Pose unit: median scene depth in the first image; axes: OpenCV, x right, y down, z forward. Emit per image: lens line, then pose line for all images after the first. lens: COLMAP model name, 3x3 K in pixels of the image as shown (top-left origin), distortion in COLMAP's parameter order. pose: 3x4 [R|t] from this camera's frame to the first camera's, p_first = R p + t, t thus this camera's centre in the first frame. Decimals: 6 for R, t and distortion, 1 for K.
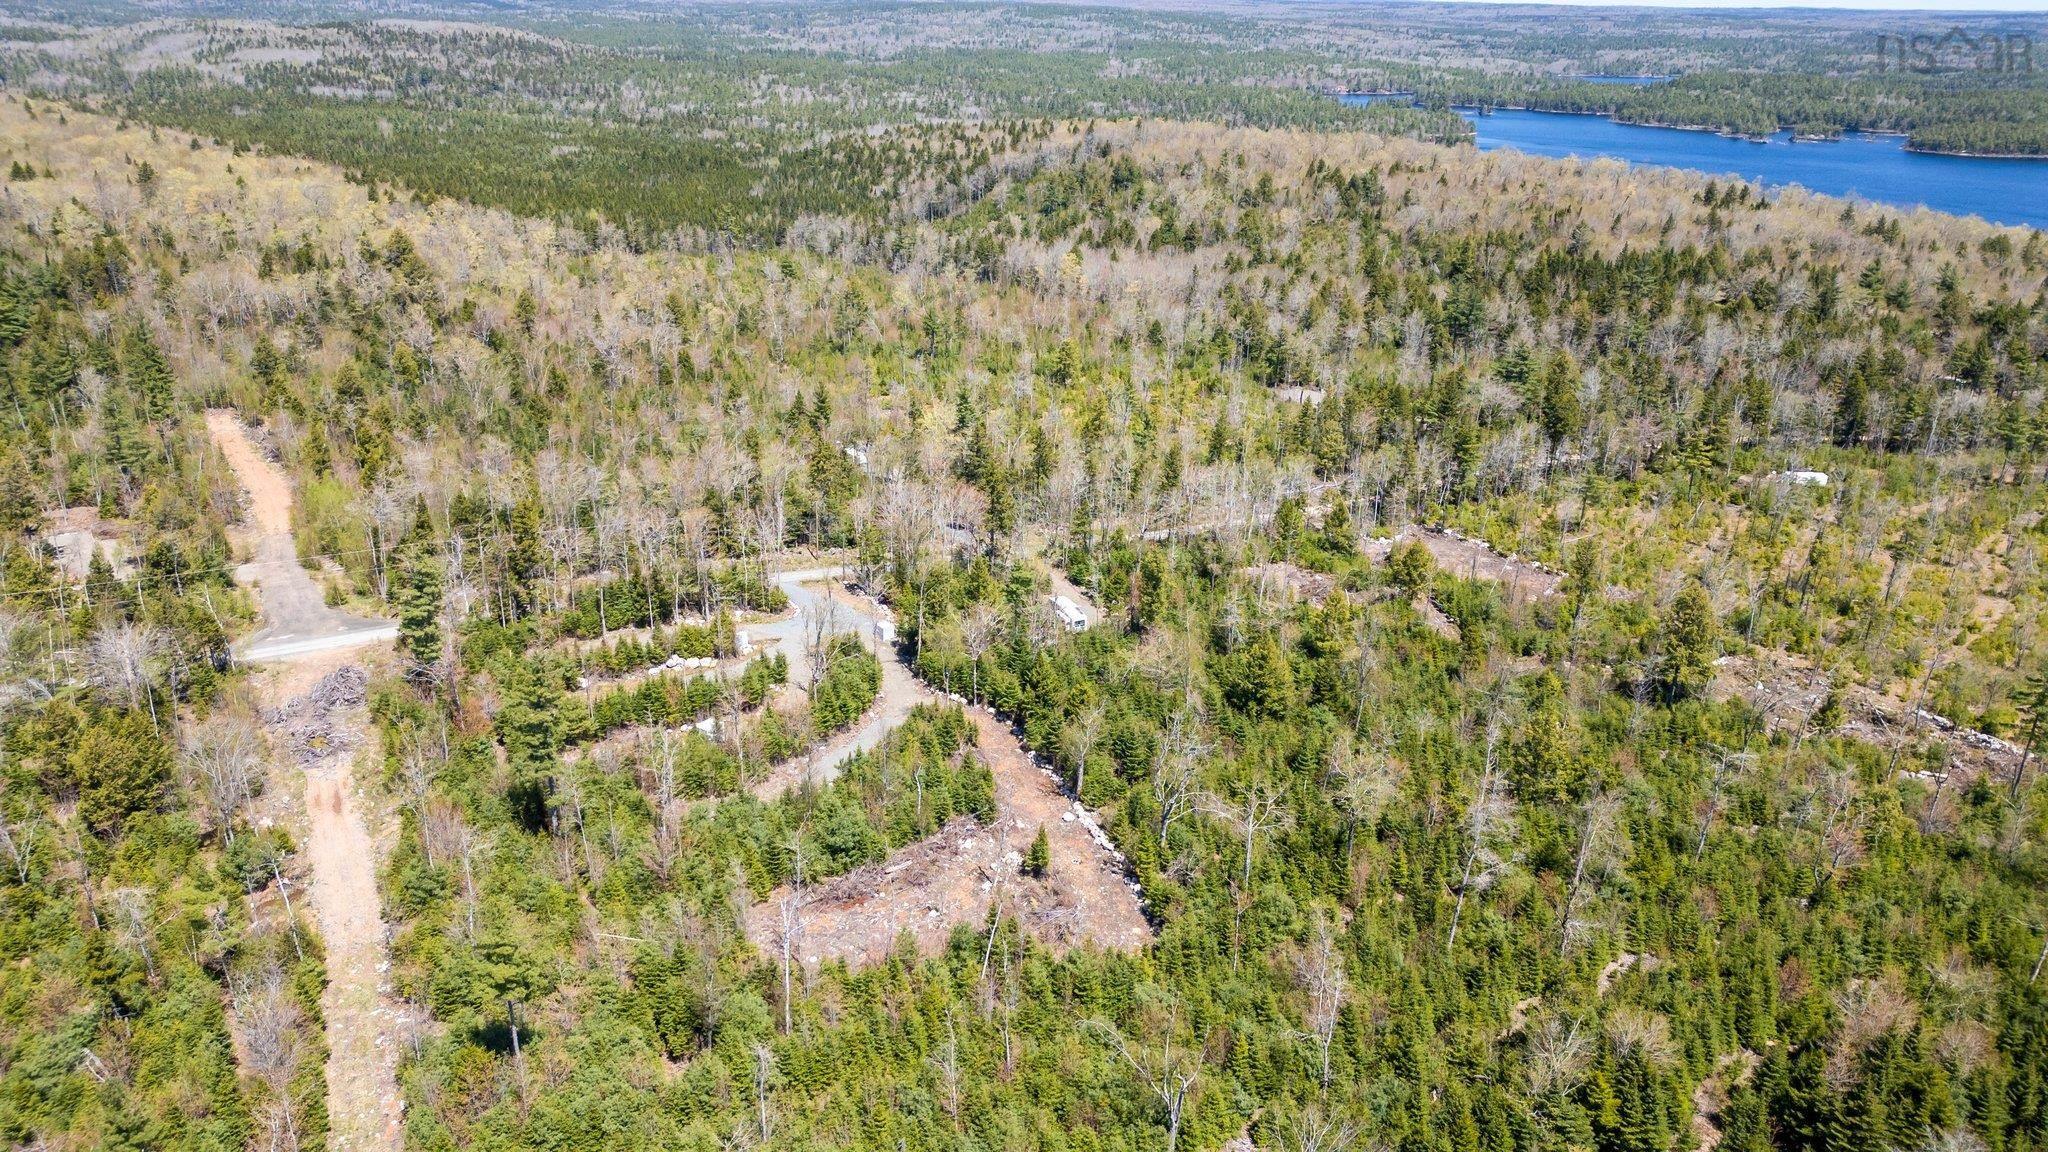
lens RADIAL K [[1431.0, 0, 1018.6], [0, 1431.0, 577.8], [0, 0, 1]] dist [0.078063, -0.075460]
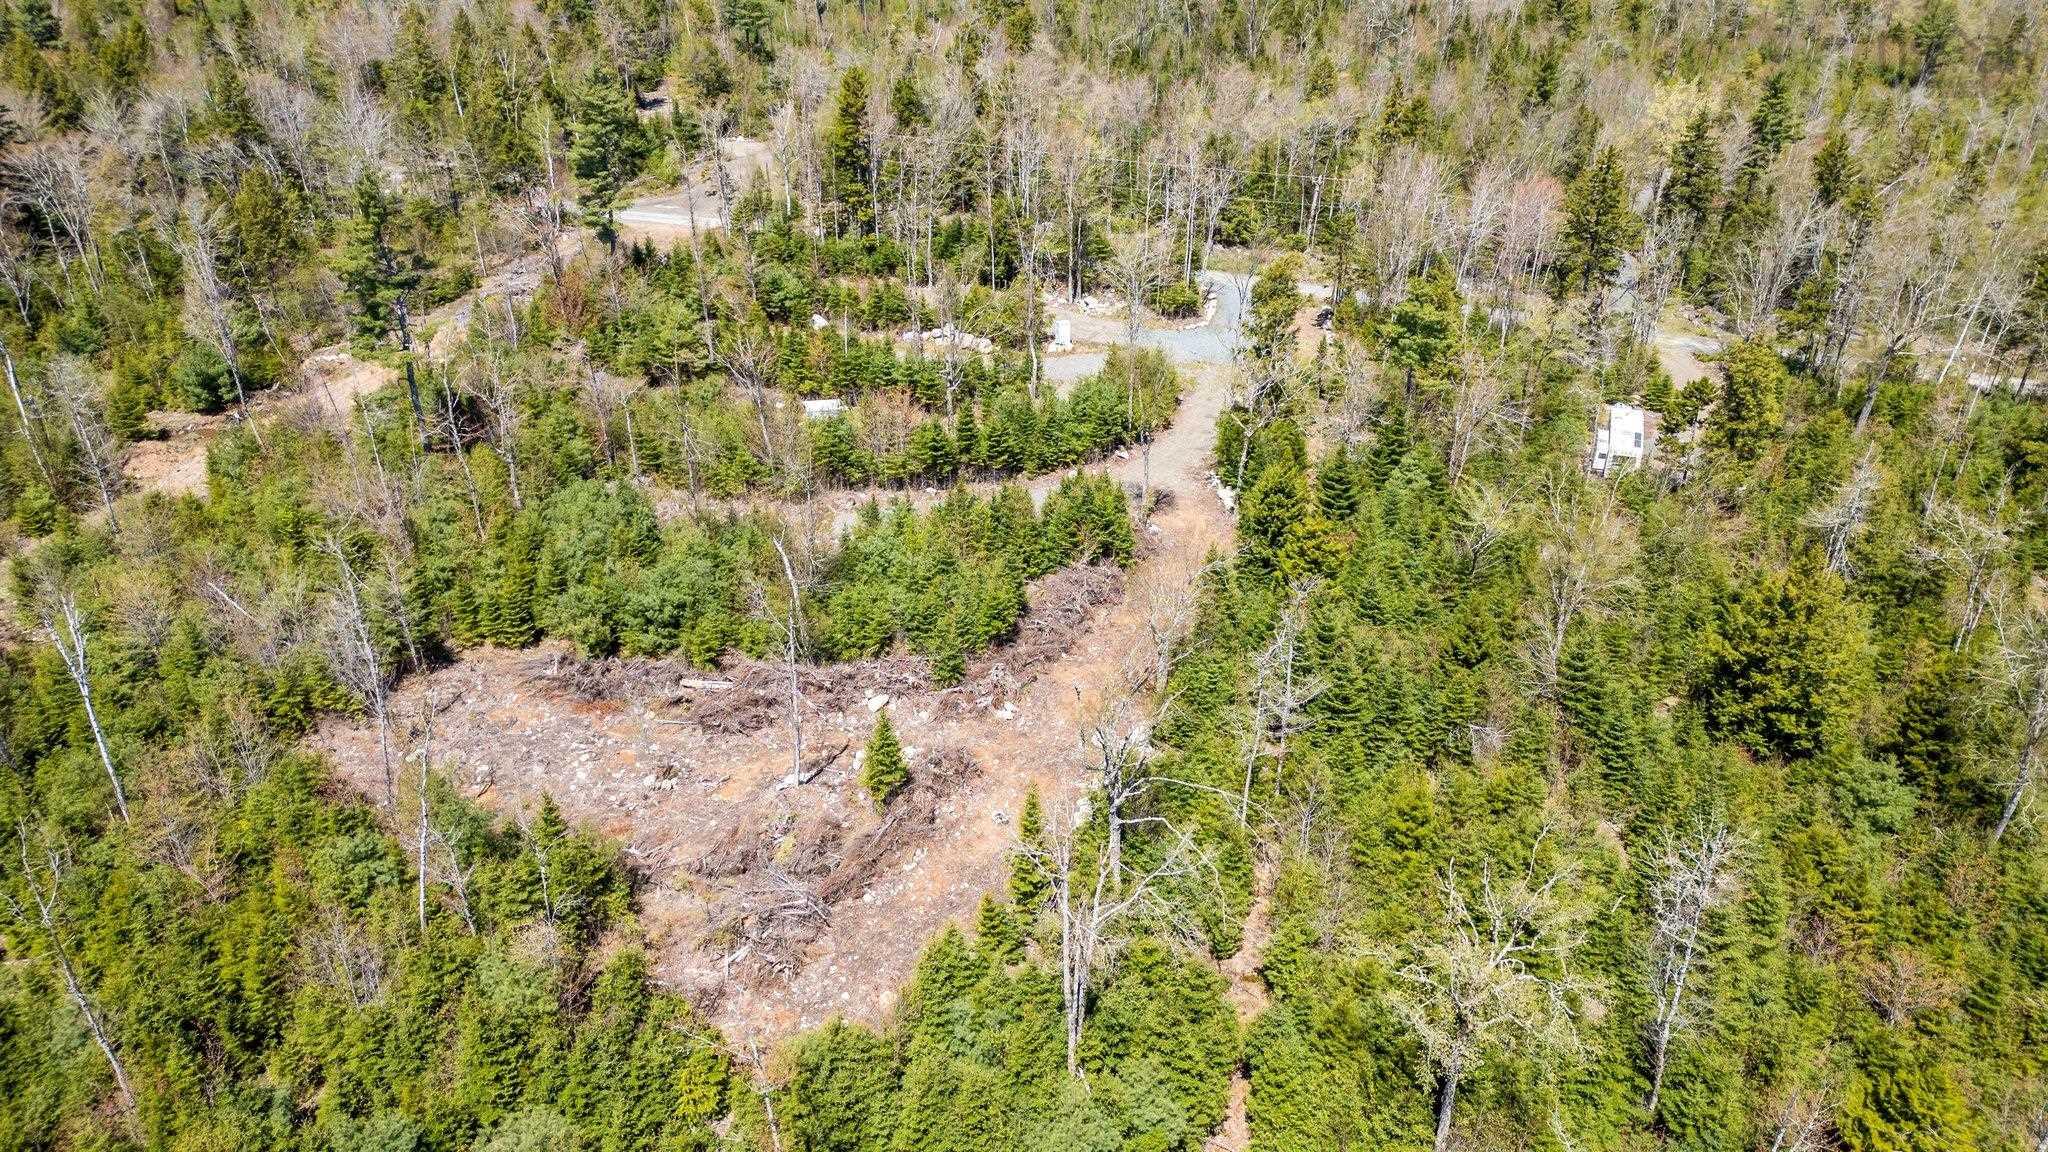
lens RADIAL K [[1431.0, 0, 1023.3], [0, 1431.0, 580.0], [0, 0, 1]] dist [0.078063, -0.075460]
pose [[0.722013, 0.328185, -0.609091, 0.263037], [-0.237418, 0.944410, 0.227424, 0.004962], [0.649869, -0.019594, 0.759794, 0.516897]]
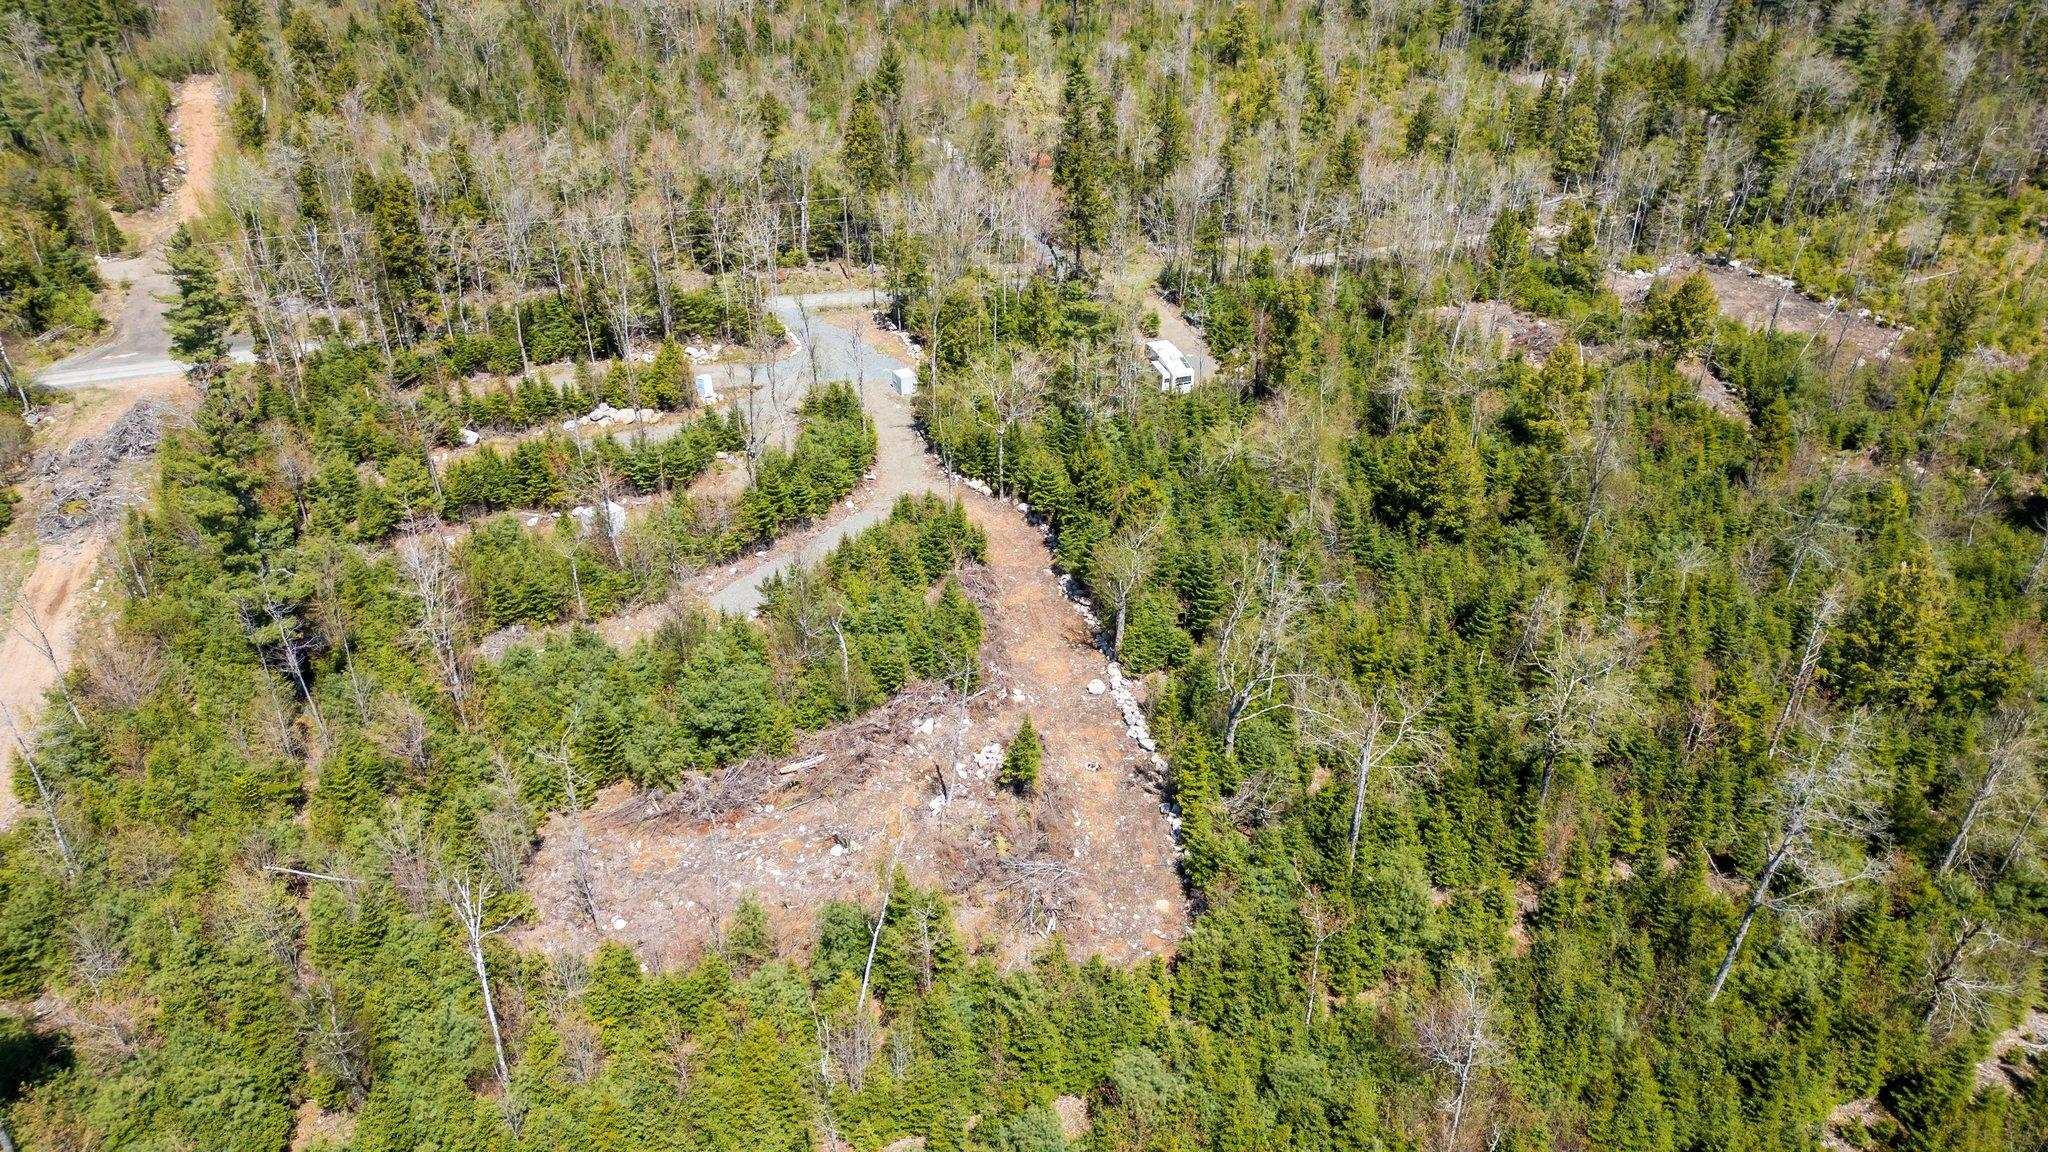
lens RADIAL K [[1431.0, 0, 1021.8], [0, 1431.0, 575.1], [0, 0, 1]] dist [0.078063, -0.075460]
pose [[0.990045, 0.055147, -0.129498, 0.071082], [-0.031119, 0.983042, 0.180719, 0.000996], [0.137268, -0.174890, 0.974972, 0.322174]]
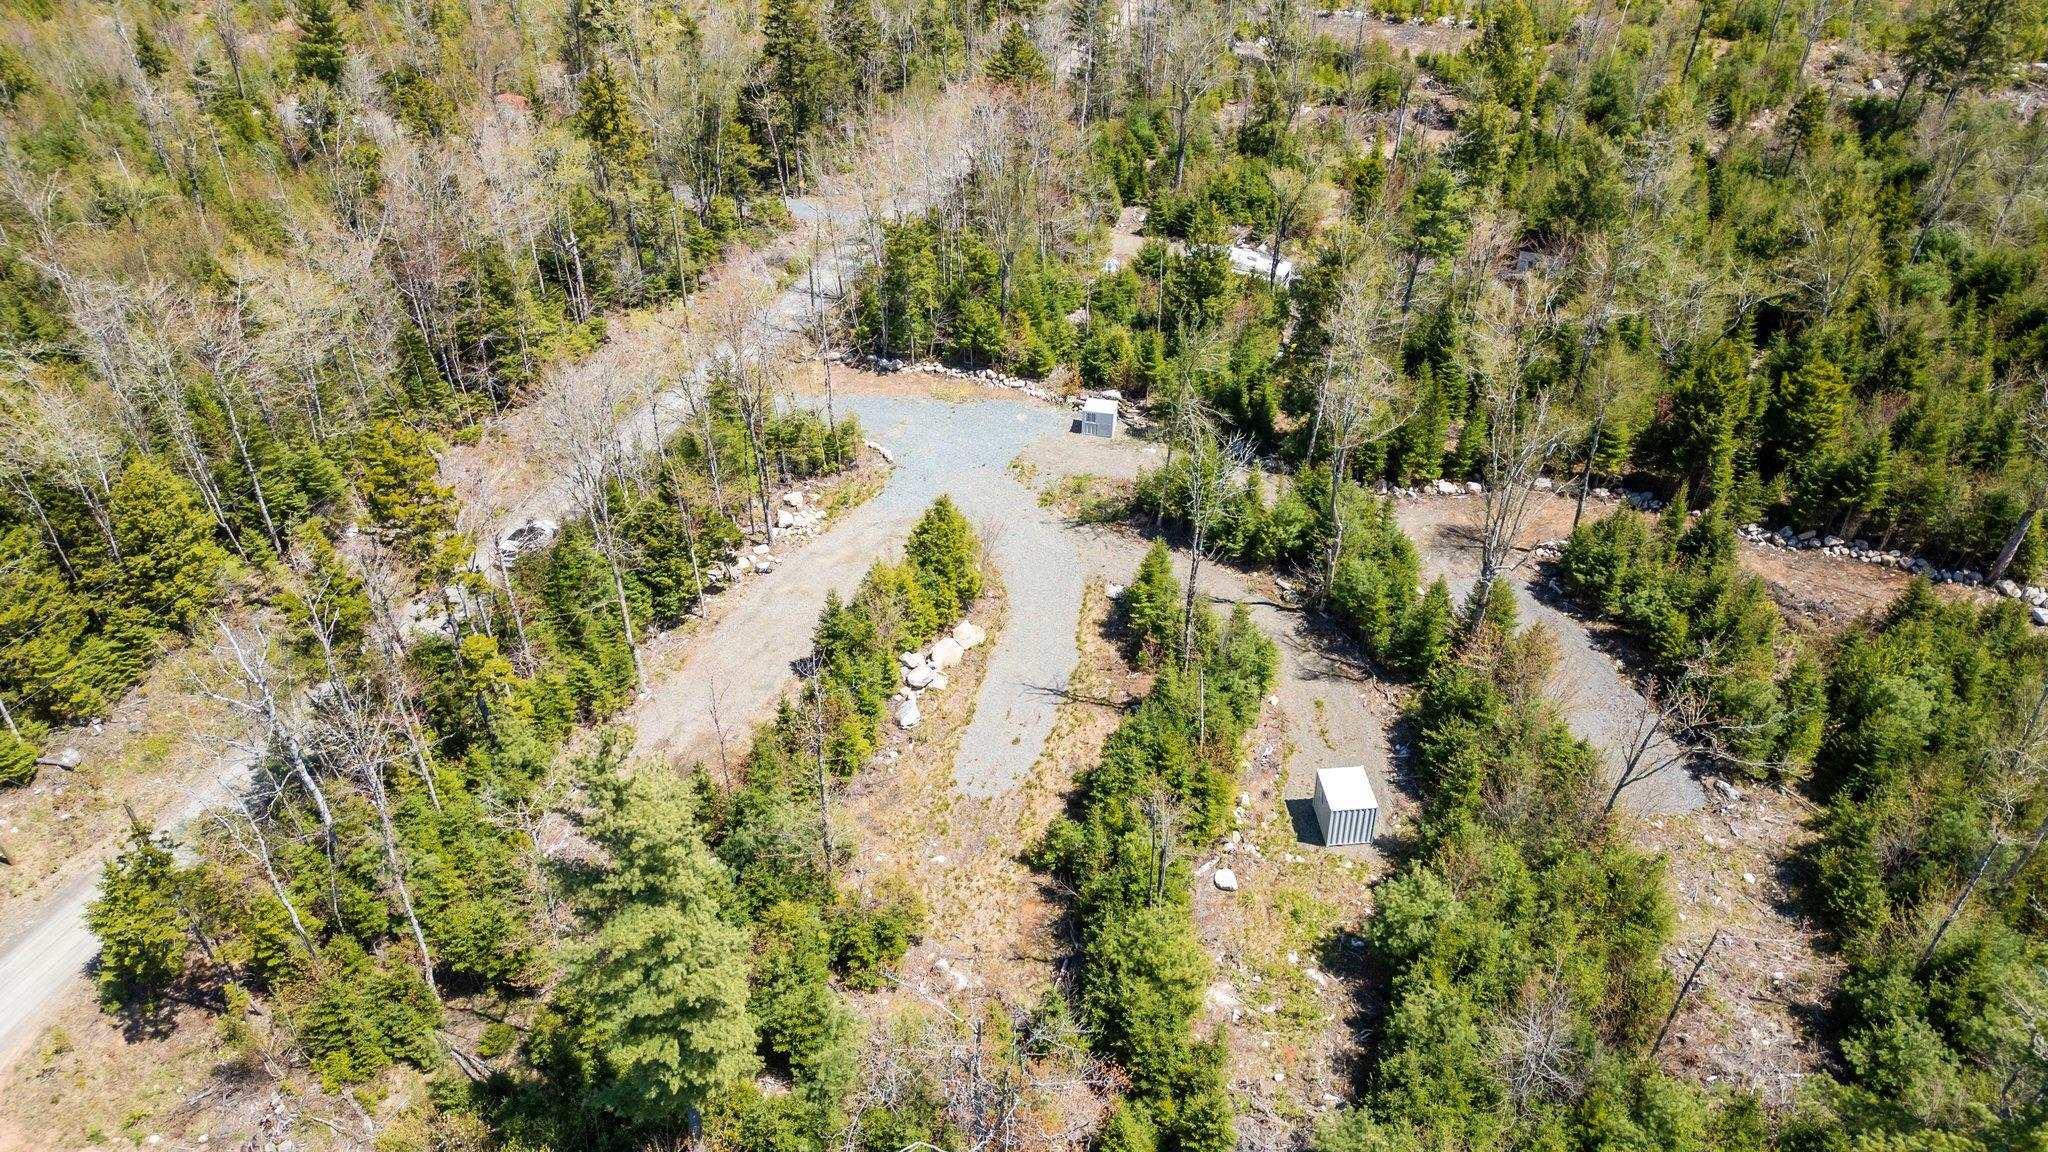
lens RADIAL K [[1431.0, 0, 1025.1], [0, 1431.0, 574.3], [0, 0, 1]] dist [0.078063, -0.075460]
pose [[0.763543, -0.413266, 0.496199, -0.423464], [0.258044, 0.899646, 0.352207, -0.104311], [-0.591958, -0.140884, 0.793560, 0.696976]]
